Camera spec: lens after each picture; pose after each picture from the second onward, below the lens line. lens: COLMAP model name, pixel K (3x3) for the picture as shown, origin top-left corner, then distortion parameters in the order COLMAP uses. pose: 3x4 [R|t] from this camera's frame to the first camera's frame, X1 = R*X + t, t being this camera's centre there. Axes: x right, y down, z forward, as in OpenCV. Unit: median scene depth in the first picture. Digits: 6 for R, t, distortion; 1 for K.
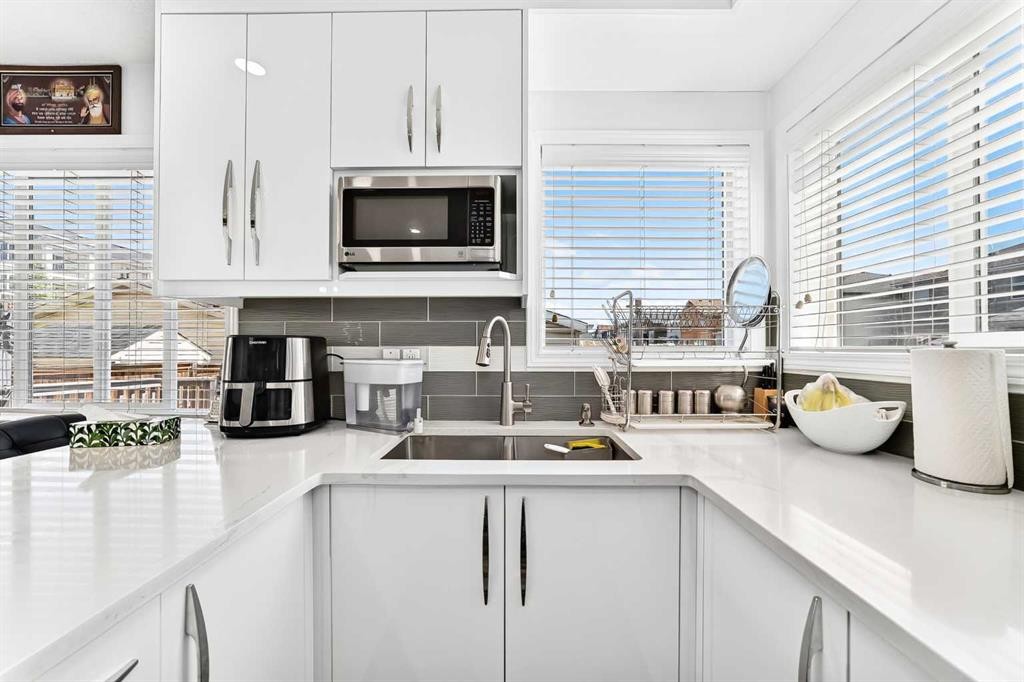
lens RADIAL K [[367.1, 0, 515.5], [0, 367.1, 343.0], [0, 0, 1]] dist [-0.013399, 0.002926]
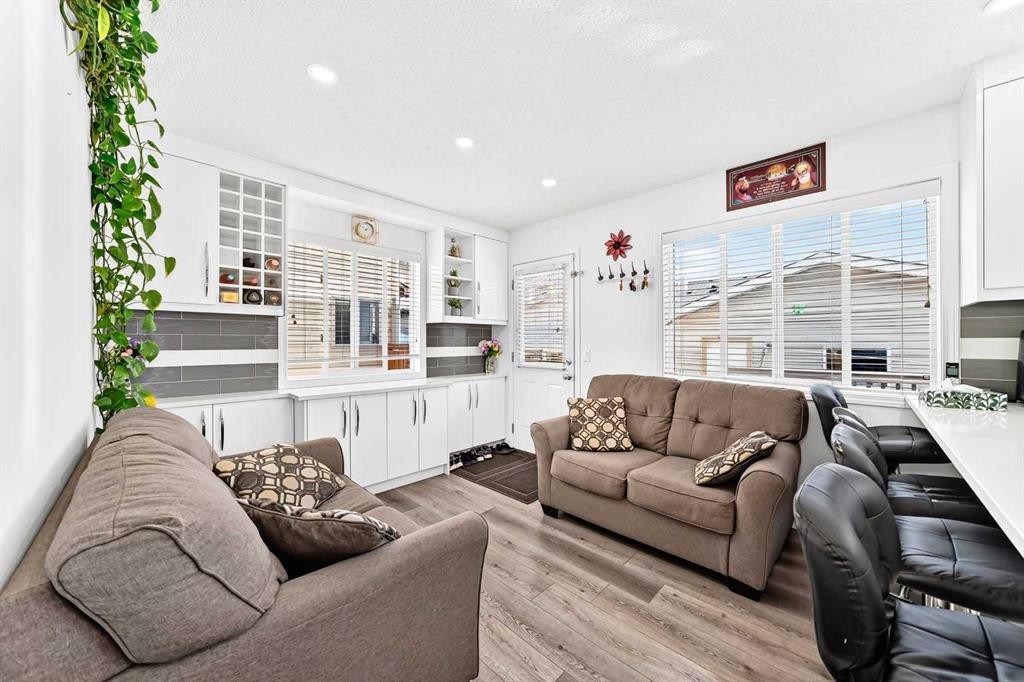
lens RADIAL K [[367.1, 0, 514.7], [0, 367.1, 340.6], [0, 0, 1]] dist [-0.013399, 0.002926]
pose [[0.723832, -0.002331, -0.689972, -0.995340], [0.008421, 0.999950, 0.005456, -0.004379], [0.689925, -0.009760, 0.723815, -0.886233]]
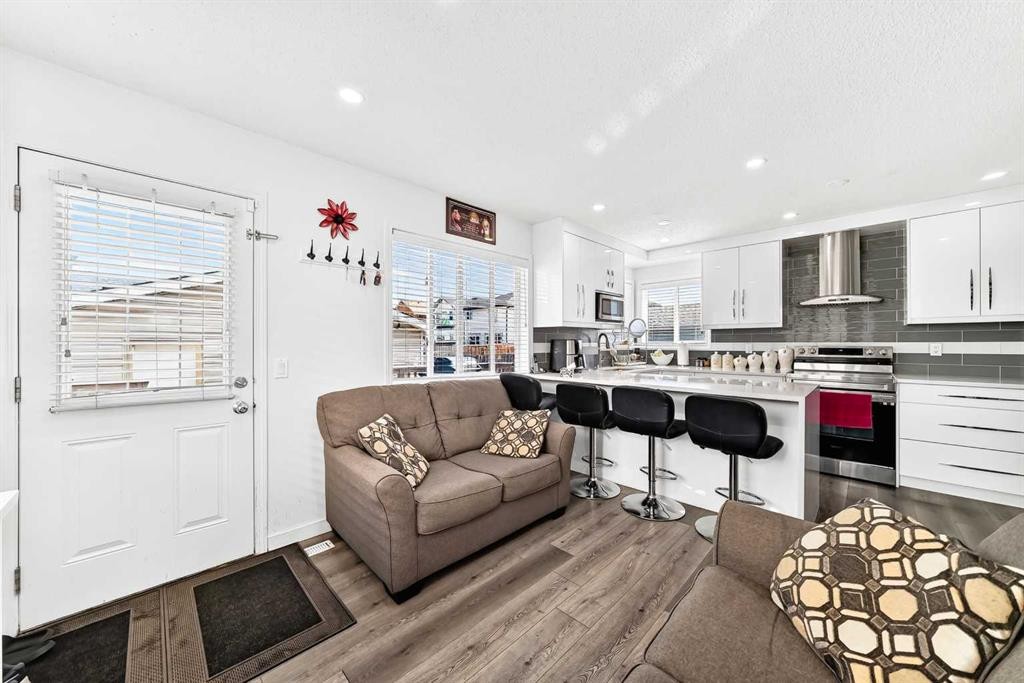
lens RADIAL K [[367.1, 0, 516.7], [0, 367.1, 341.4], [0, 0, 1]] dist [-0.013399, 0.002926]
pose [[0.699740, -0.001207, 0.714396, -2.566637], [-0.008582, 0.999912, 0.010095, -0.026722], [-0.714346, -0.013195, 0.699669, -0.627949]]
